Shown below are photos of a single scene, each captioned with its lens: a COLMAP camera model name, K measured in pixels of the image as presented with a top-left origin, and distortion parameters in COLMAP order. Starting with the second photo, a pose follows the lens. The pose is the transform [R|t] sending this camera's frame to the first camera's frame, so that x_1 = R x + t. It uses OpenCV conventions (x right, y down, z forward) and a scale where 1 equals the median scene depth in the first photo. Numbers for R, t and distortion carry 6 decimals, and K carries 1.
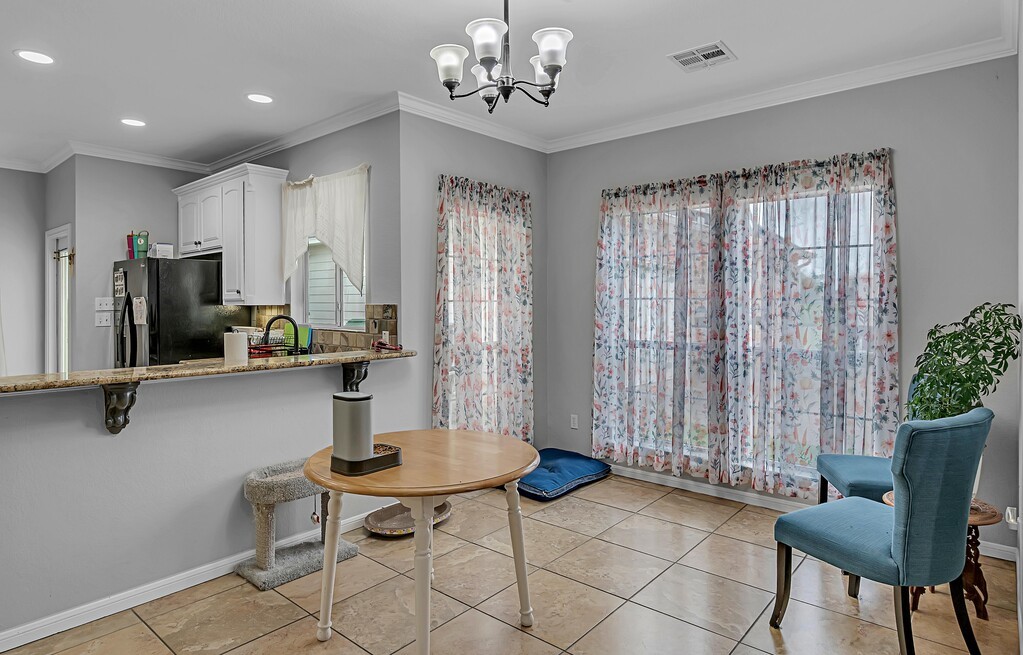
lens RADIAL K [[572.3, 0, 503.6], [0, 572.3, 307.2], [0, 0, 1]] dist [-0.003393, -0.000964]
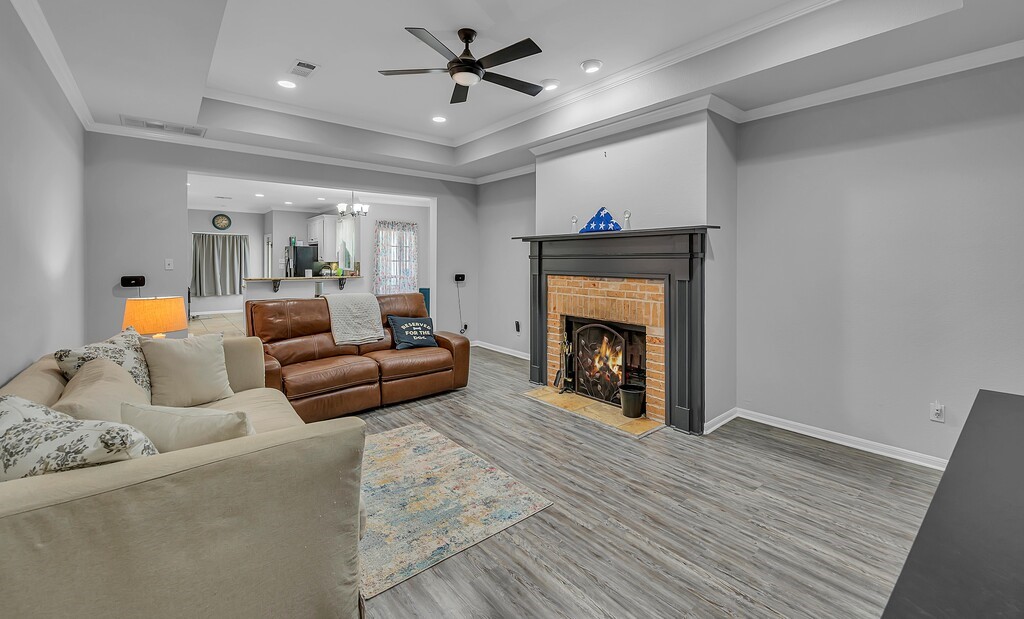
lens RADIAL K [[427.8, 0, 503.8], [0, 427.8, 264.7], [0, 0, 1]] dist [0.007370, -0.000636]
pose [[0.983605, 0.006192, -0.180228, 0.897486], [-0.005694, 0.999978, 0.003279, -0.002057], [0.180244, -0.002199, 0.983619, -1.048679]]
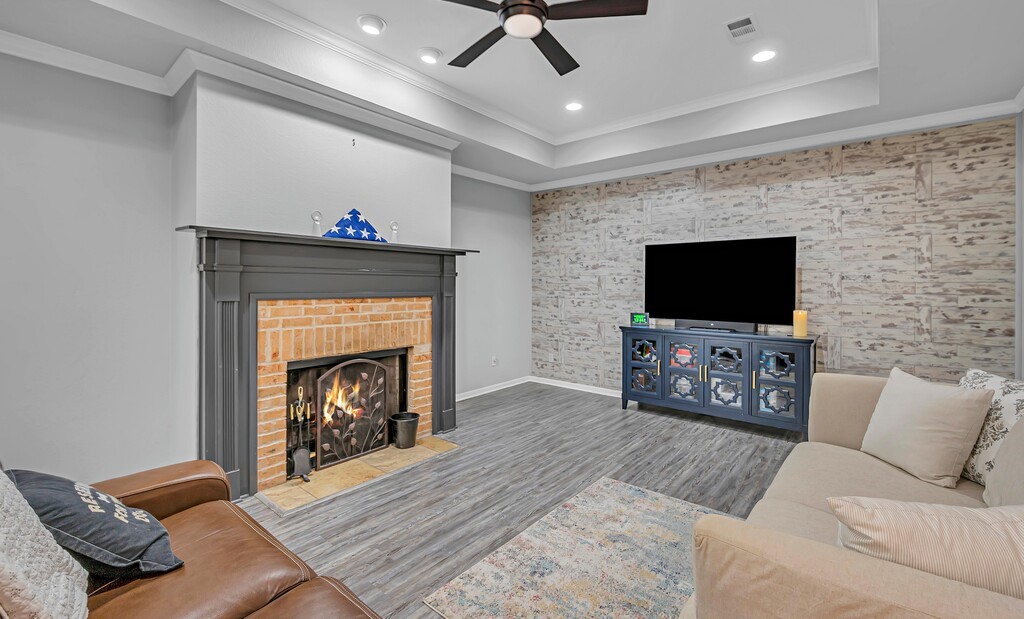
lens RADIAL K [[444.0, 0, 518.4], [0, 444.0, 284.9], [0, 0, 1]] dist [0.002402, -0.001481]
pose [[-0.025857, 0.004056, 0.999657, 0.161600], [0.001208, 0.999991, -0.004026, 0.007426], [-0.999665, 0.001103, -0.025862, -0.338868]]
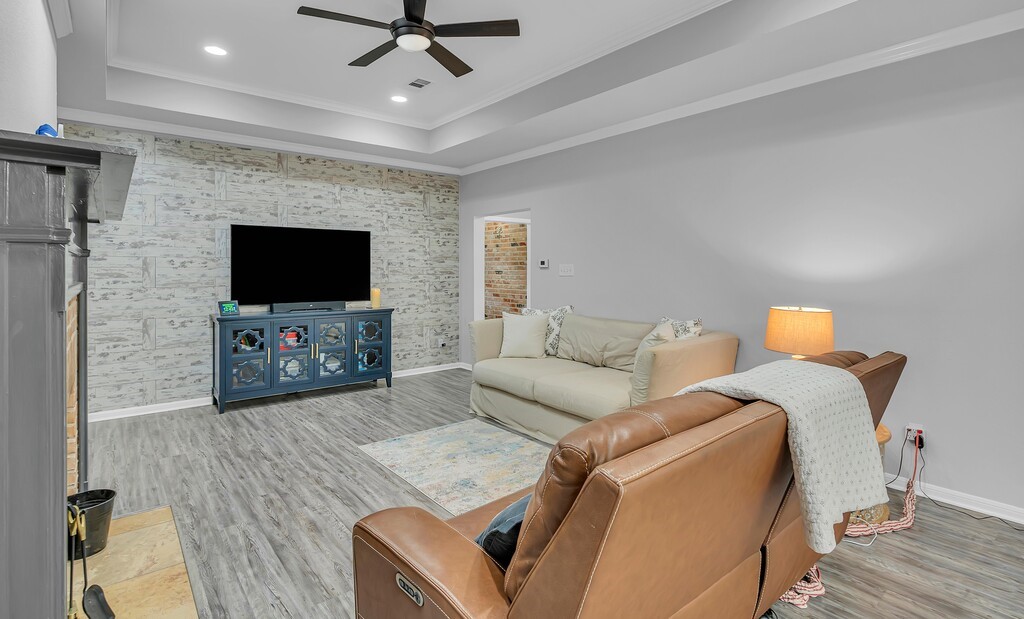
lens RADIAL K [[495.7, 0, 521.9], [0, 495.7, 272.7], [0, 0, 1]] dist [0.000948, 0.000850]
pose [[-0.987340, 0.001700, 0.158610, 0.447958], [0.003646, 0.999922, 0.011985, 0.000053], [-0.158578, 0.012411, -0.987269, 0.300781]]
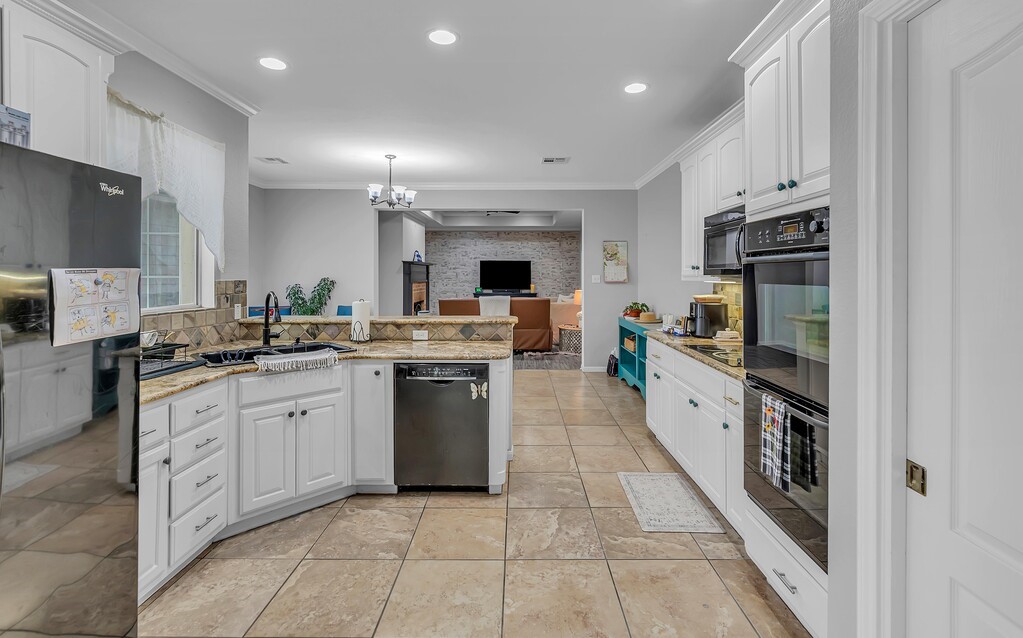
lens RADIAL K [[463.3, 0, 523.1], [0, 463.3, 273.3], [0, 0, 1]] dist [0.002960, -0.000659]
pose [[-0.661157, 0.003702, 0.750238, -1.100092], [0.005091, 0.999987, -0.000448, -0.013021], [-0.750230, 0.003523, -0.661168, 1.034459]]
